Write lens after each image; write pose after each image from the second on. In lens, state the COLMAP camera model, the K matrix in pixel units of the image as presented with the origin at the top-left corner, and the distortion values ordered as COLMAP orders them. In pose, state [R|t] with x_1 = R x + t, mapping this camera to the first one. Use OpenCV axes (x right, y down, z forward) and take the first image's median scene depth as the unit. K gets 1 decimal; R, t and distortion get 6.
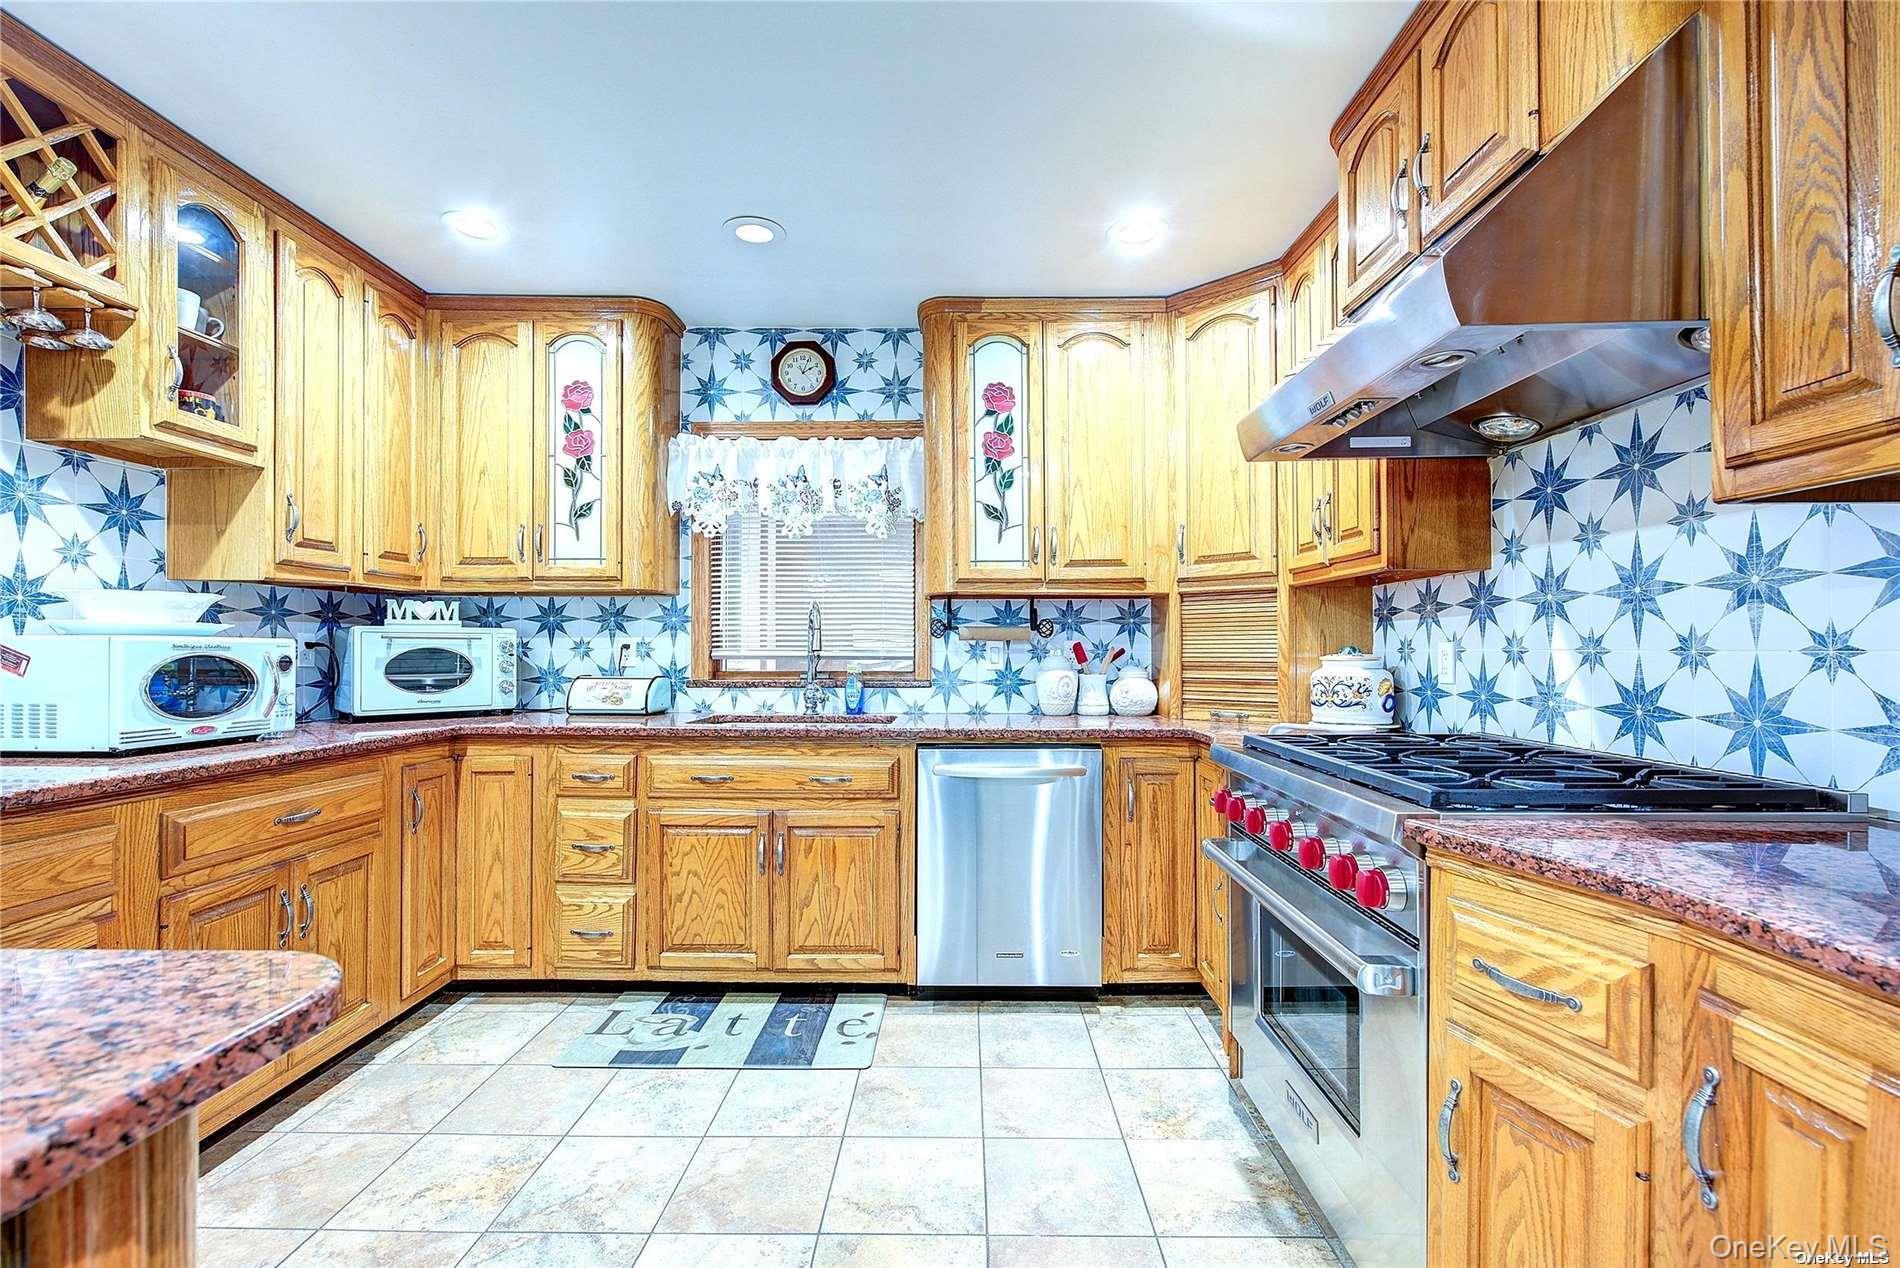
lens RADIAL K [[825.3, 0, 957.4], [0, 825.3, 644.8], [0, 0, 1]] dist [0.003323, -0.003514]
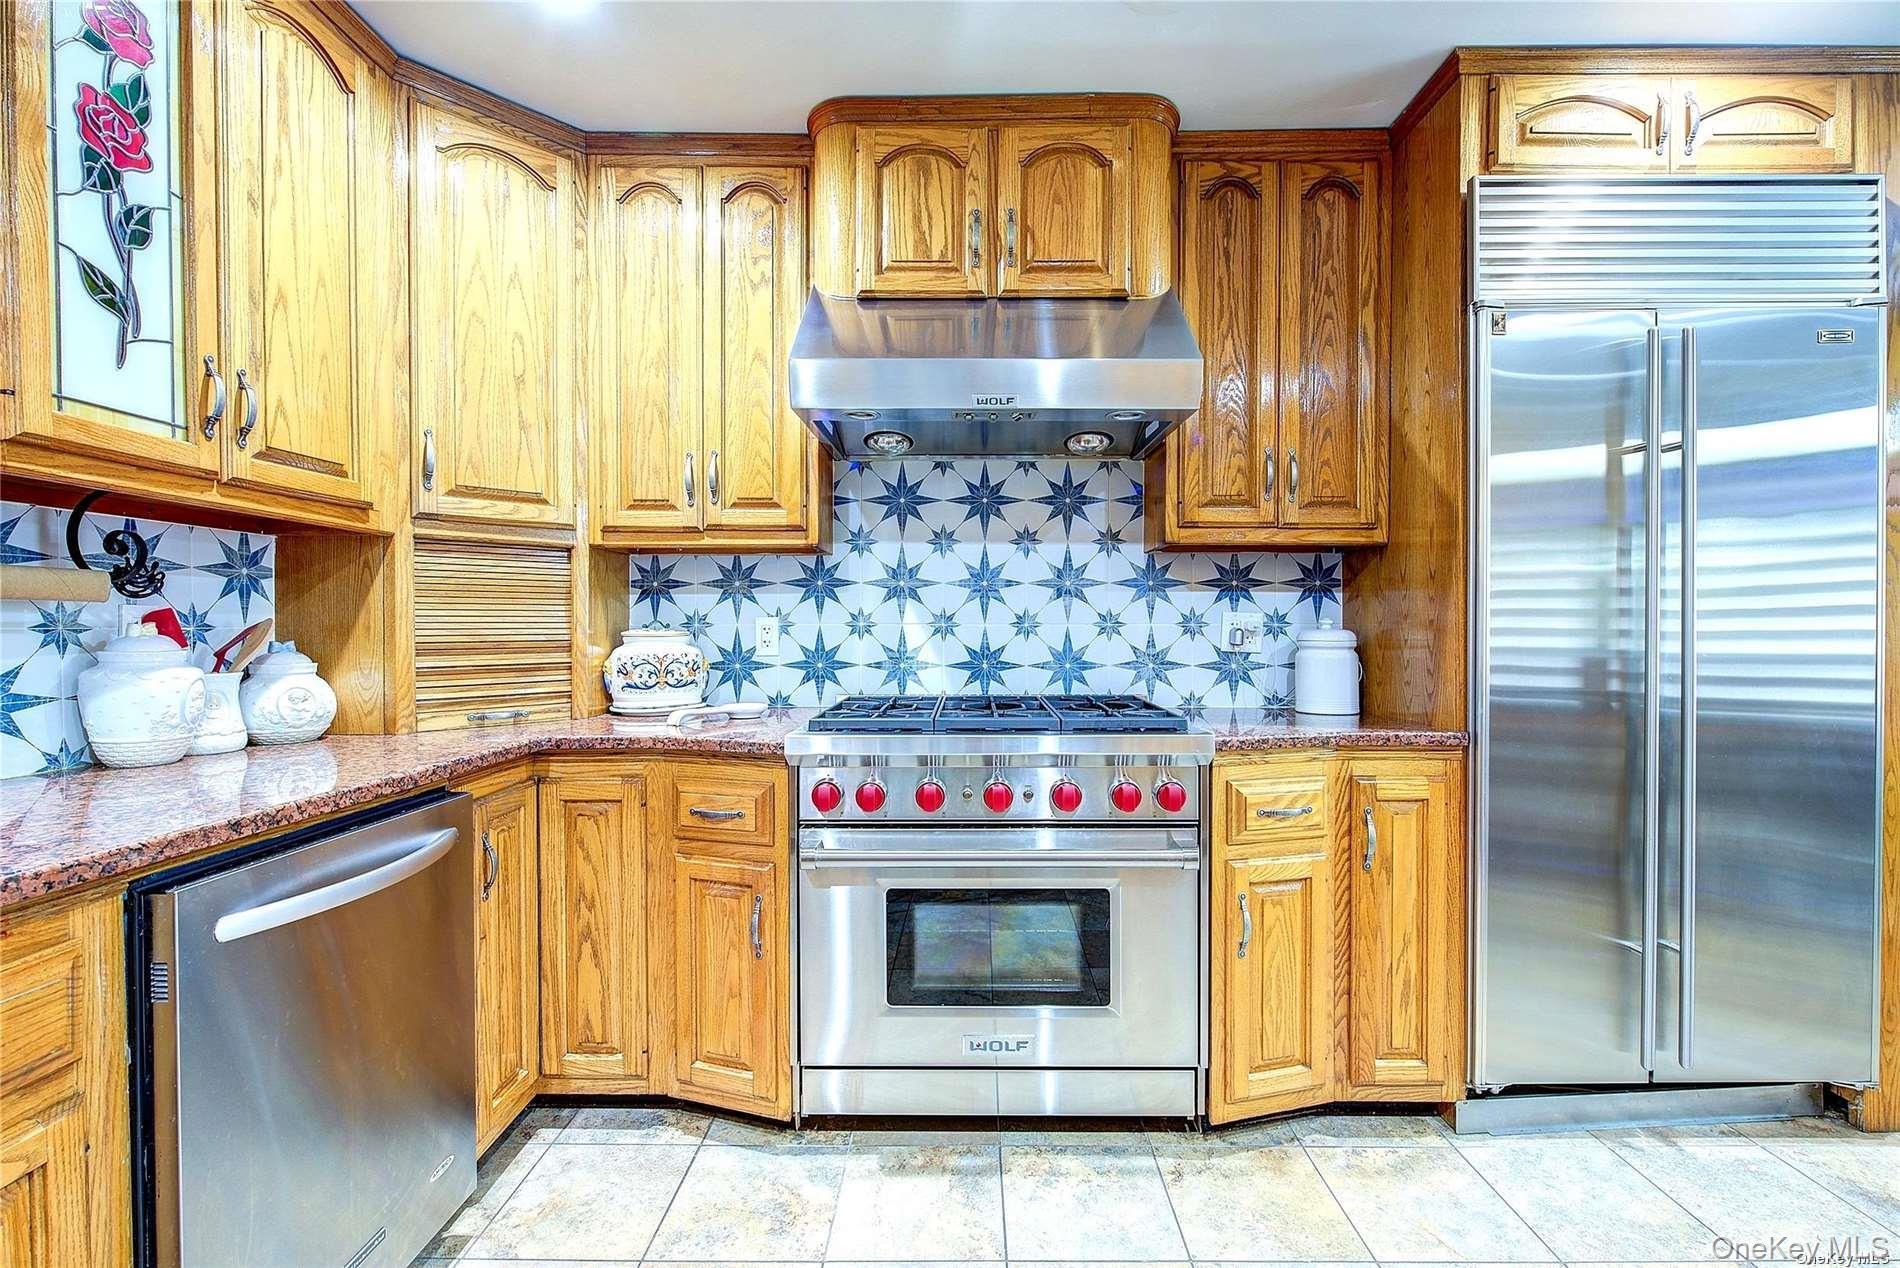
lens RADIAL K [[825.3, 0, 948.2], [0, 825.3, 633.9], [0, 0, 1]] dist [0.003323, -0.003514]
pose [[0.008140, -0.011134, 0.999905, -0.408185], [-0.004041, 0.999929, 0.011167, 0.005023], [-0.999959, -0.004132, 0.008094, 0.645918]]
